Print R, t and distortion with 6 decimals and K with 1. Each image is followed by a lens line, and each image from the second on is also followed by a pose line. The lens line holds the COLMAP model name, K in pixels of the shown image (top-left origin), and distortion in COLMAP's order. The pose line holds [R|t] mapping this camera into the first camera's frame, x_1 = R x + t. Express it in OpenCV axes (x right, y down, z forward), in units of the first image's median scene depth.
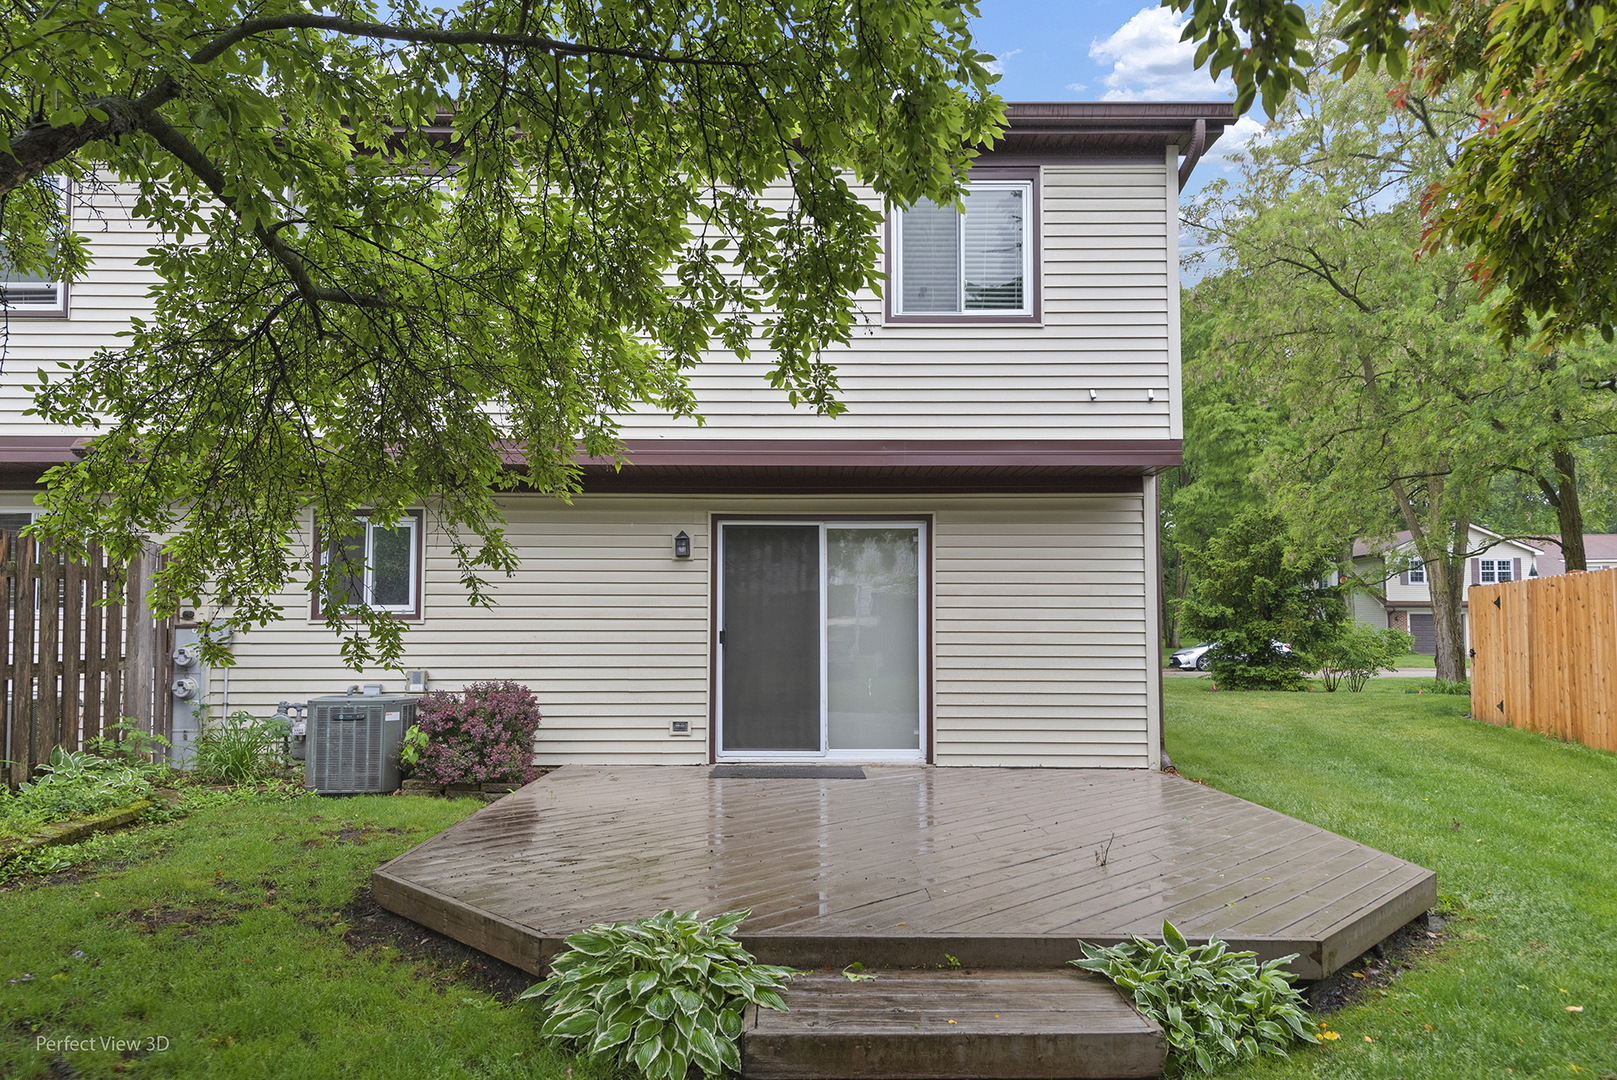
lens RADIAL K [[1119.6, 0, 815.6], [0, 1119.6, 551.4], [0, 0, 1]] dist [0.027476, -0.006757]
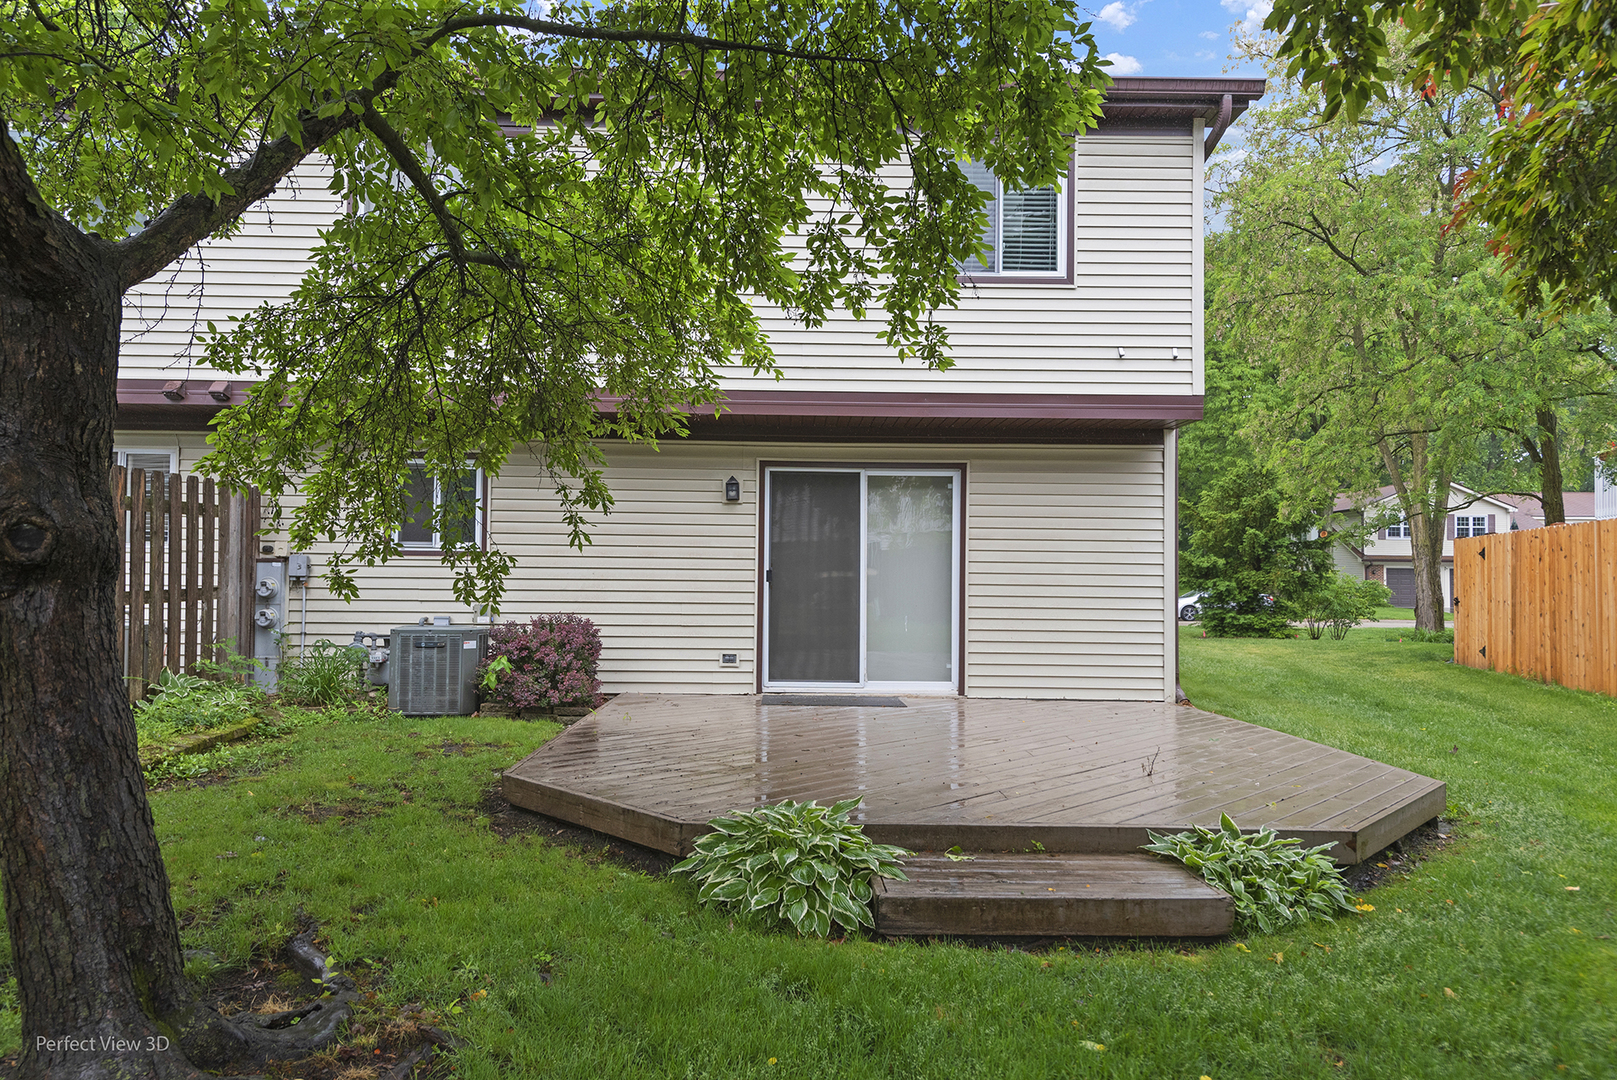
lens RADIAL K [[1119.6, 0, 800.0], [0, 1119.6, 534.1], [0, 0, 1]] dist [0.027476, -0.006757]
pose [[0.999874, 0.010365, 0.012023, -0.099322], [-0.010690, 0.999570, 0.027298, 0.010500], [-0.011735, -0.027423, 0.999555, -0.101122]]
